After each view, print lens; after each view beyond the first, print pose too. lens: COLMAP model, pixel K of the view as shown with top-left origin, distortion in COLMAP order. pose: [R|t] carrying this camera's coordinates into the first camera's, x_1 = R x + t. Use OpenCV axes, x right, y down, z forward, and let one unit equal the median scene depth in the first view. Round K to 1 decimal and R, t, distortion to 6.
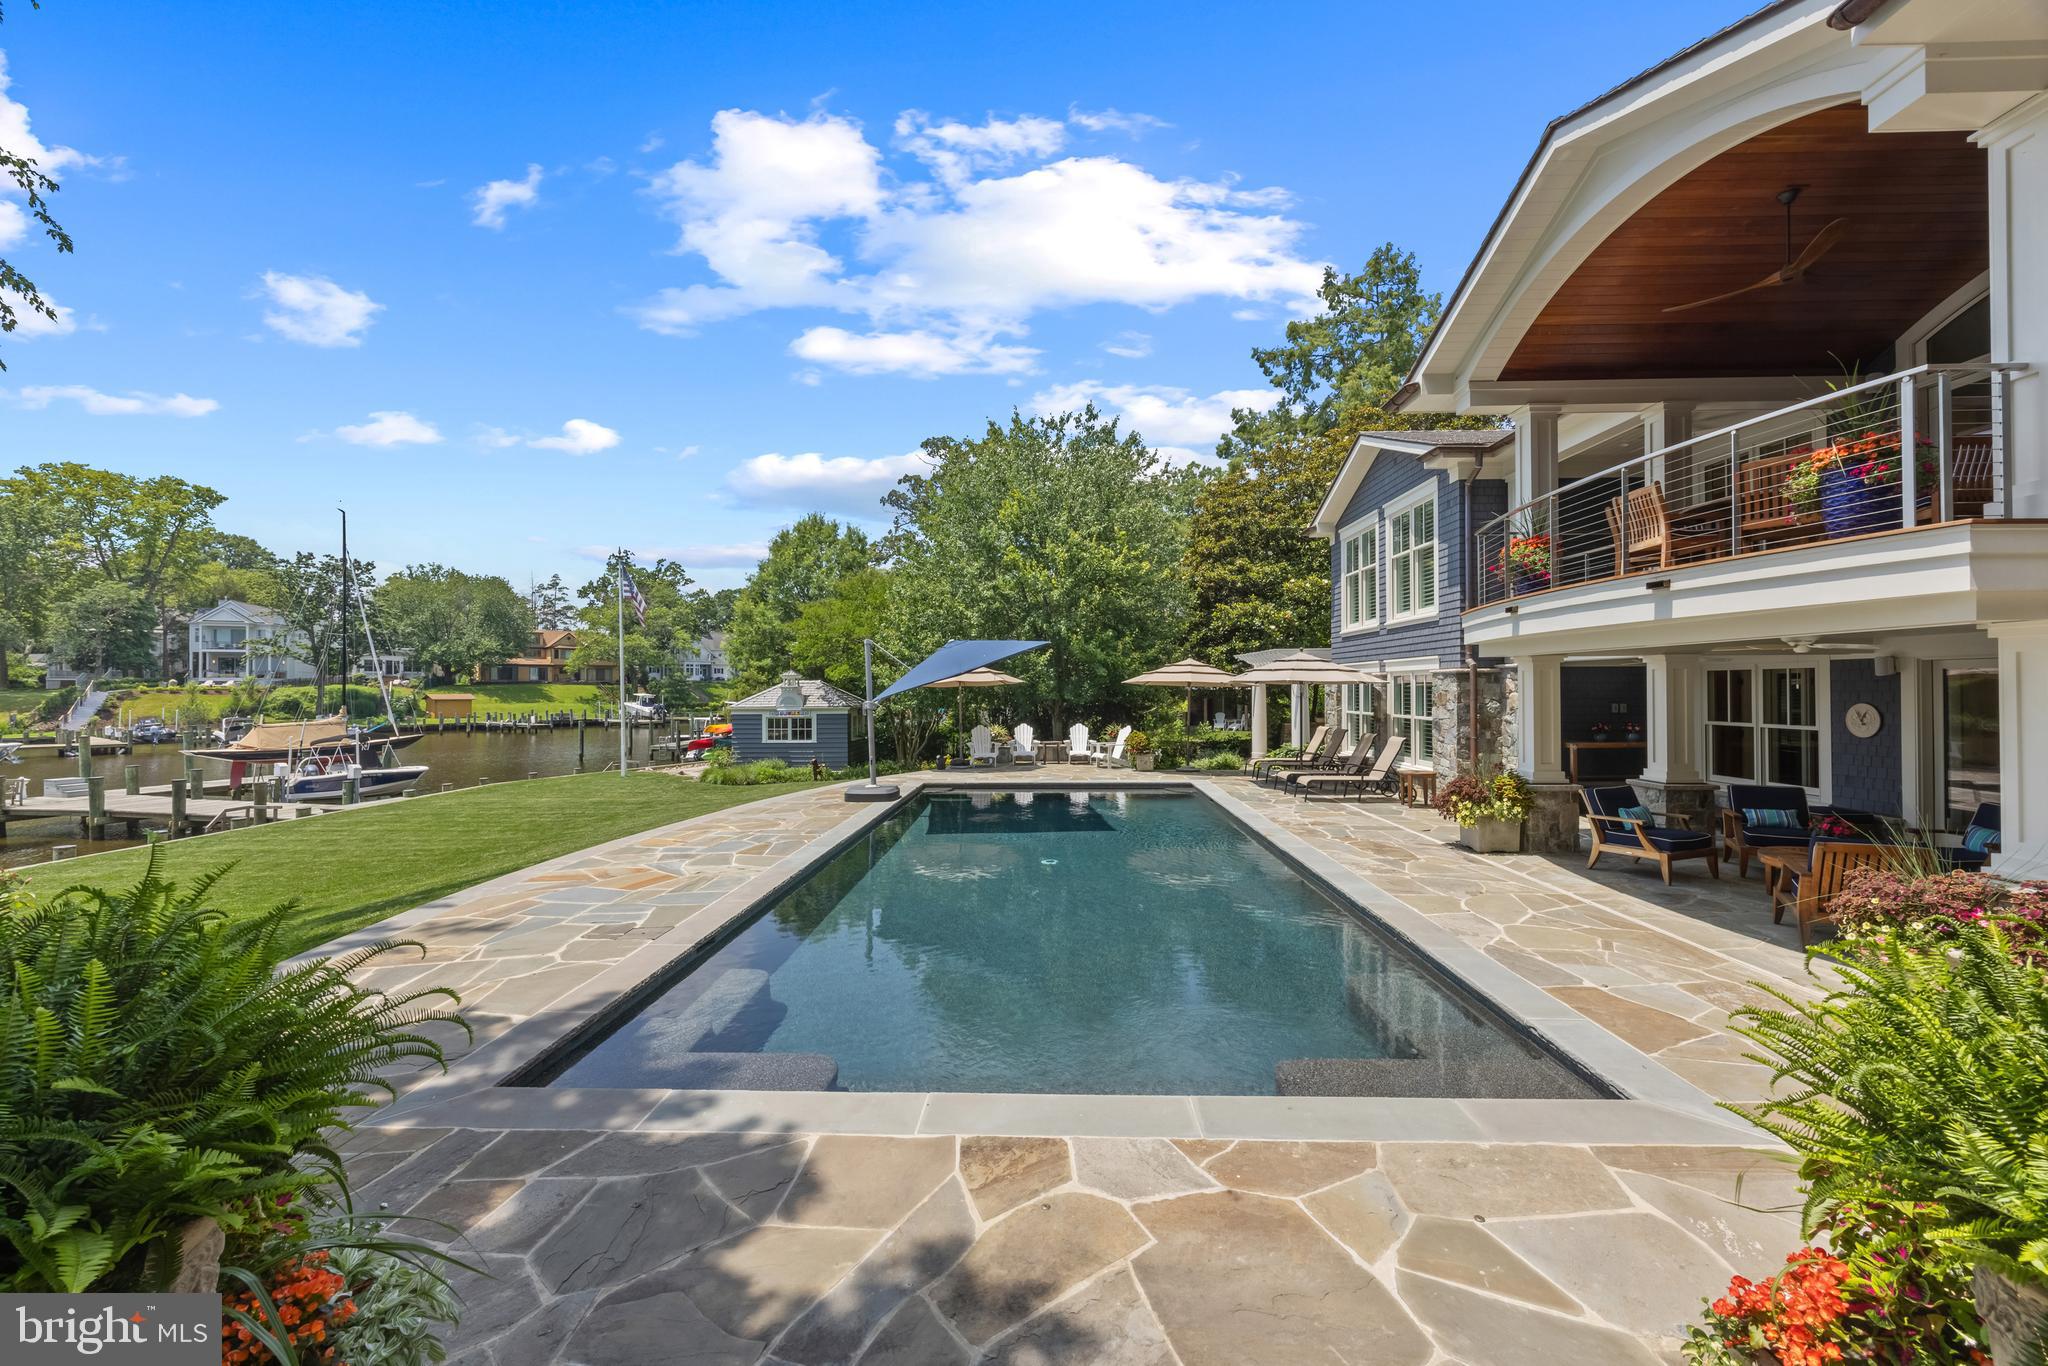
lens RADIAL K [[778.7, 0, 1024.0], [0, 778.7, 683.0], [0, 0, 1]] dist [-0.000491, -0.000069]
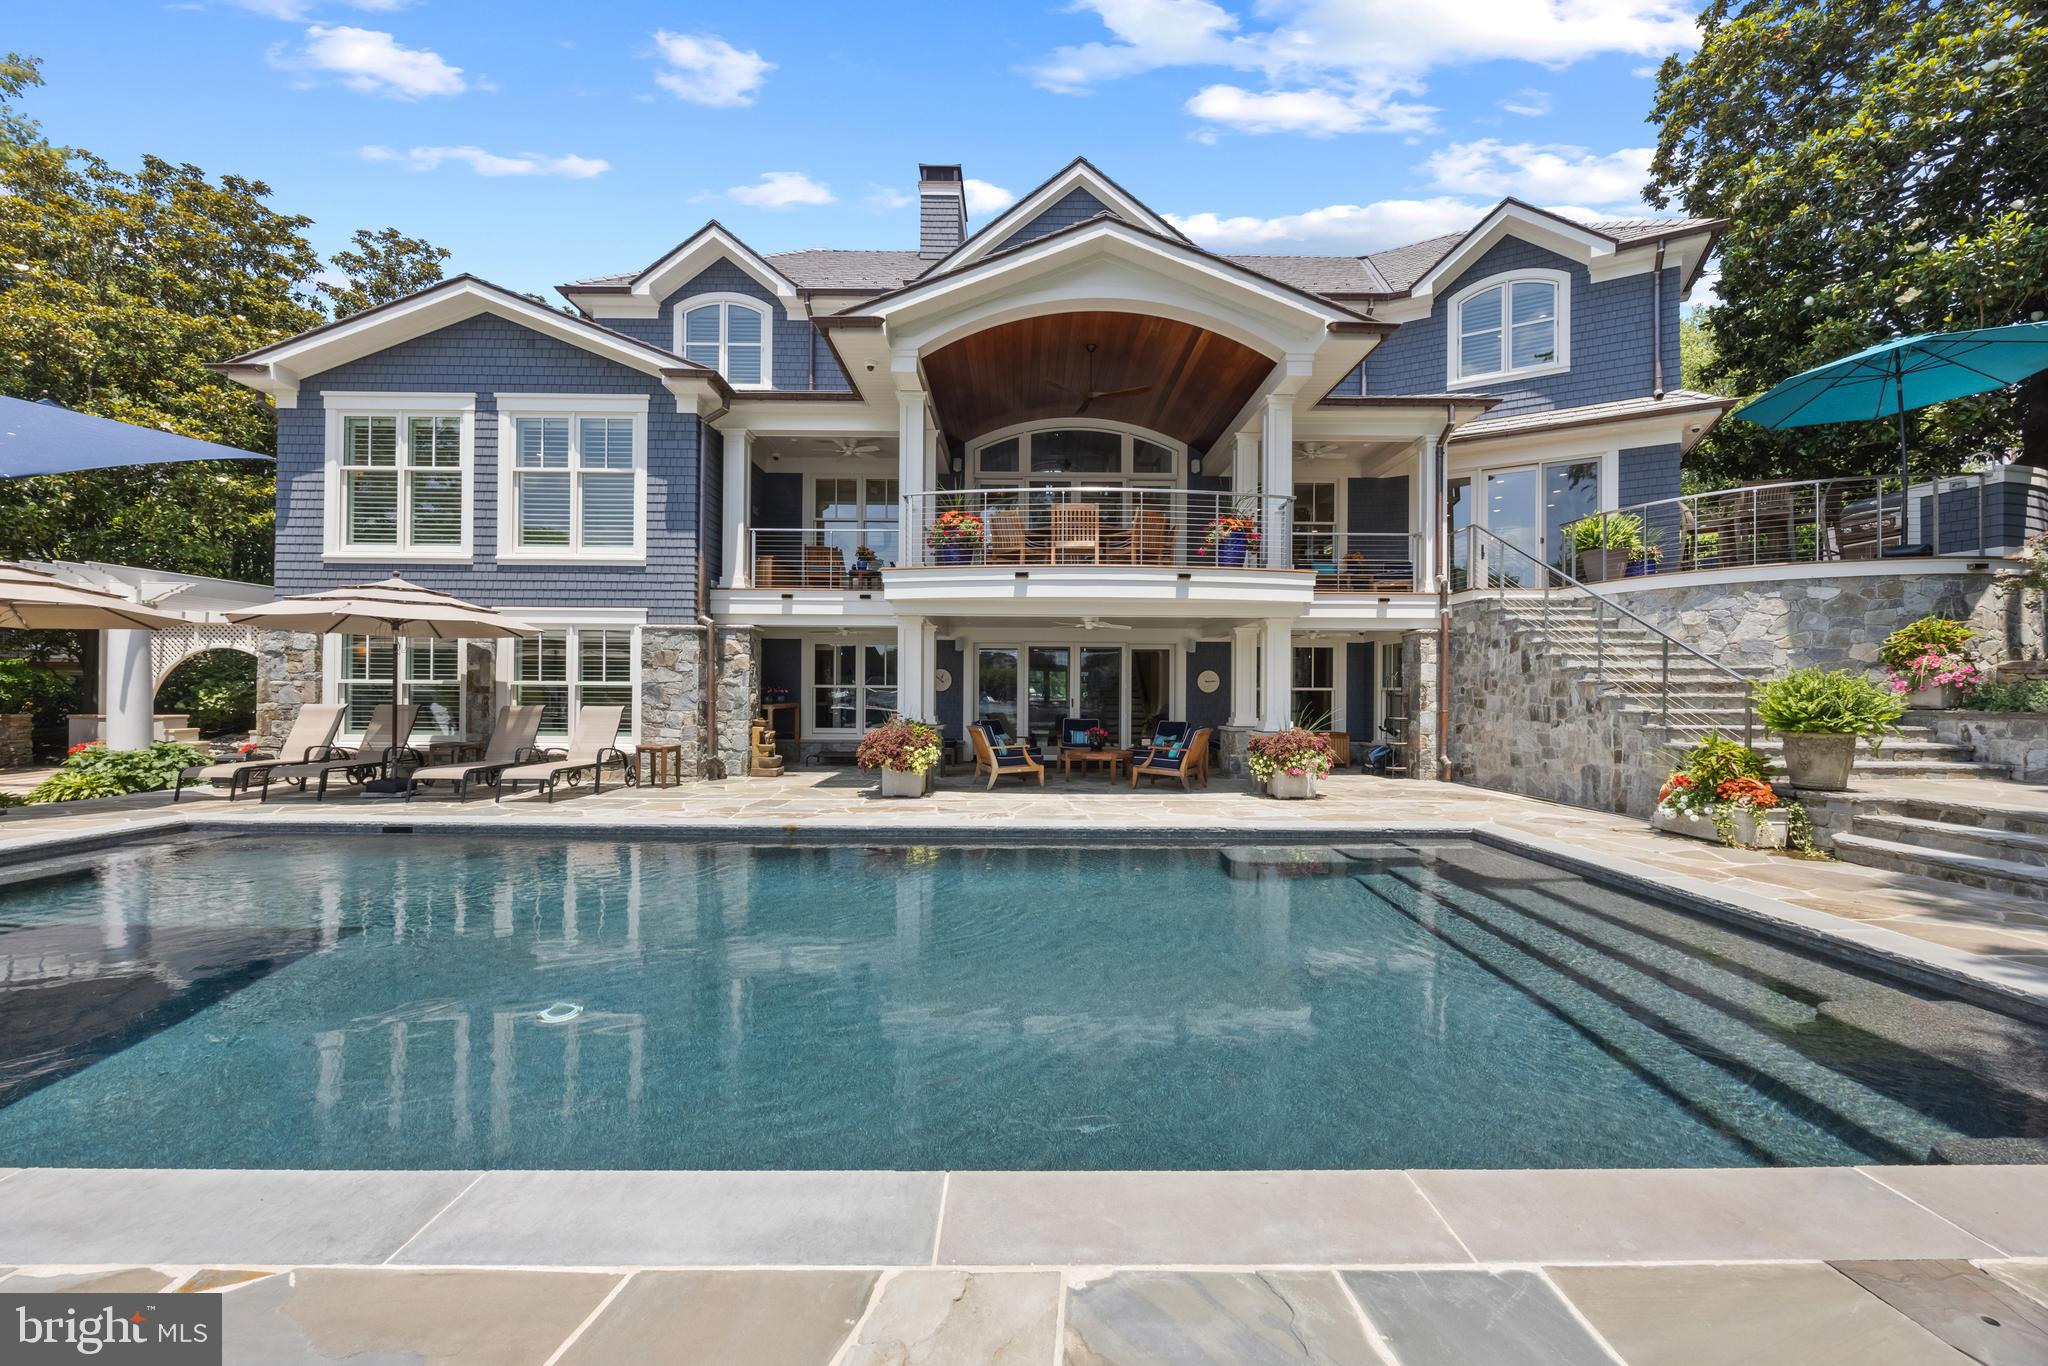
lens RADIAL K [[678.4, 0, 1024.0], [0, 678.4, 683.0], [0, 0, 1]] dist [-0.000130, -0.000036]
pose [[-0.060942, 0.015471, 0.998021, -0.258485], [-0.016008, 0.999736, -0.016475, 0.057819], [-0.998013, -0.016980, -0.060678, 0.705586]]
